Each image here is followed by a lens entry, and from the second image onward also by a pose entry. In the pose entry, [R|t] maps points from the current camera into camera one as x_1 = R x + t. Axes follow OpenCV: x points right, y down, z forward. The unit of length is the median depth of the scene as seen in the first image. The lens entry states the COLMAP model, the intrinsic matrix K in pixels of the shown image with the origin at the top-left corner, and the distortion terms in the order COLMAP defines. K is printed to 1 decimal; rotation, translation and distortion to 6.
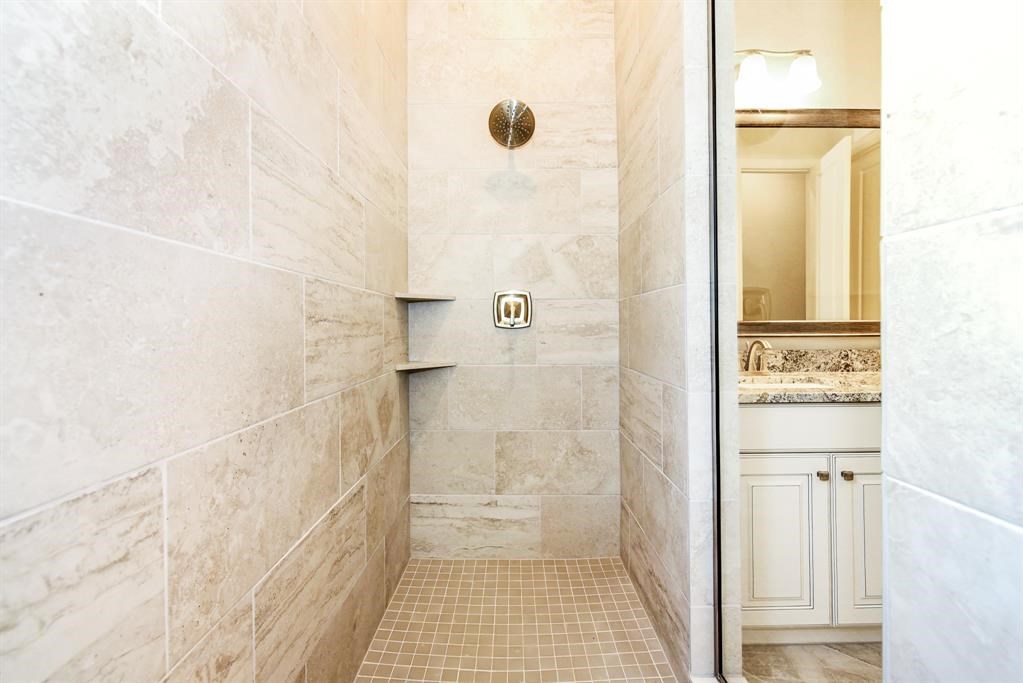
lens RADIAL K [[426.7, 0, 507.3], [0, 426.7, 330.5], [0, 0, 1]] dist [0.000733, -0.008310]
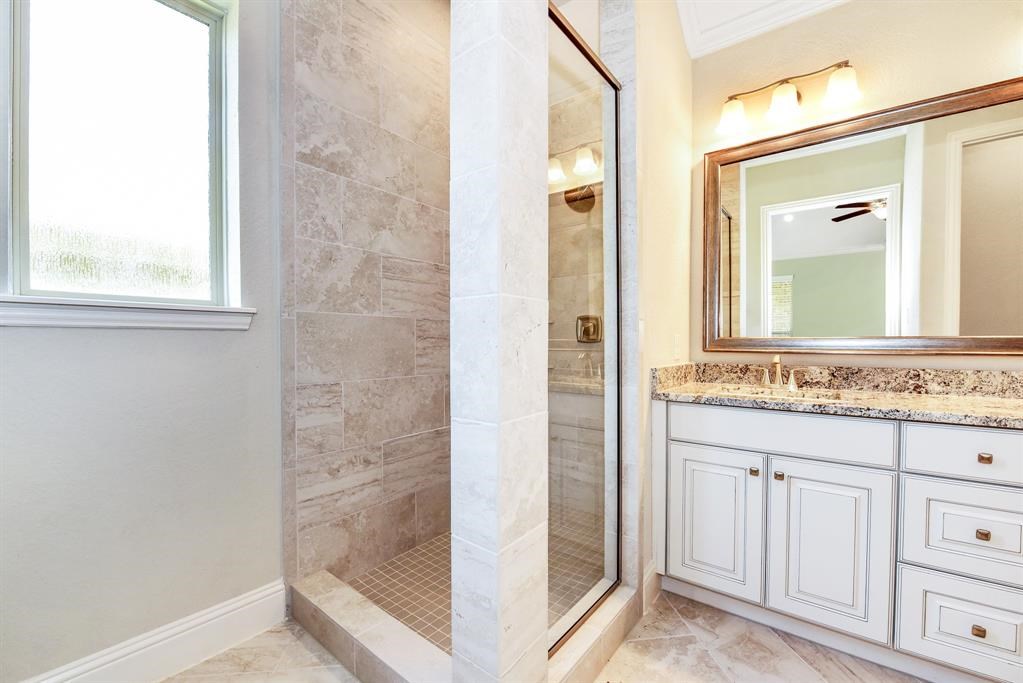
lens RADIAL K [[423.5, 0, 509.7], [0, 423.5, 346.5], [0, 0, 1]] dist [0.000138, -0.009028]
pose [[0.782054, 0.012077, -0.623094, 0.928950], [-0.010271, 0.999926, 0.006489, 0.001114], [0.623126, 0.001325, 0.782120, -0.309580]]
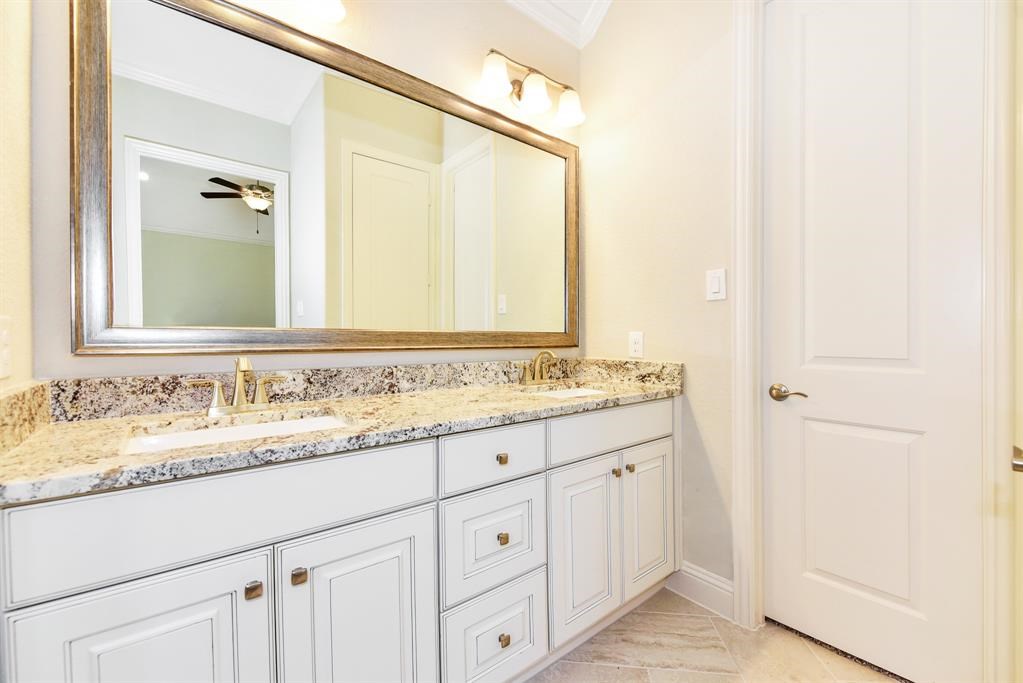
lens RADIAL K [[423.5, 0, 509.7], [0, 423.5, 346.5], [0, 0, 1]] dist [0.000138, -0.009028]
pose [[0.785690, -0.006391, 0.618588, 0.658226], [-0.003157, 0.999892, 0.014341, -0.005553], [-0.618613, -0.013221, 0.785585, 0.323361]]
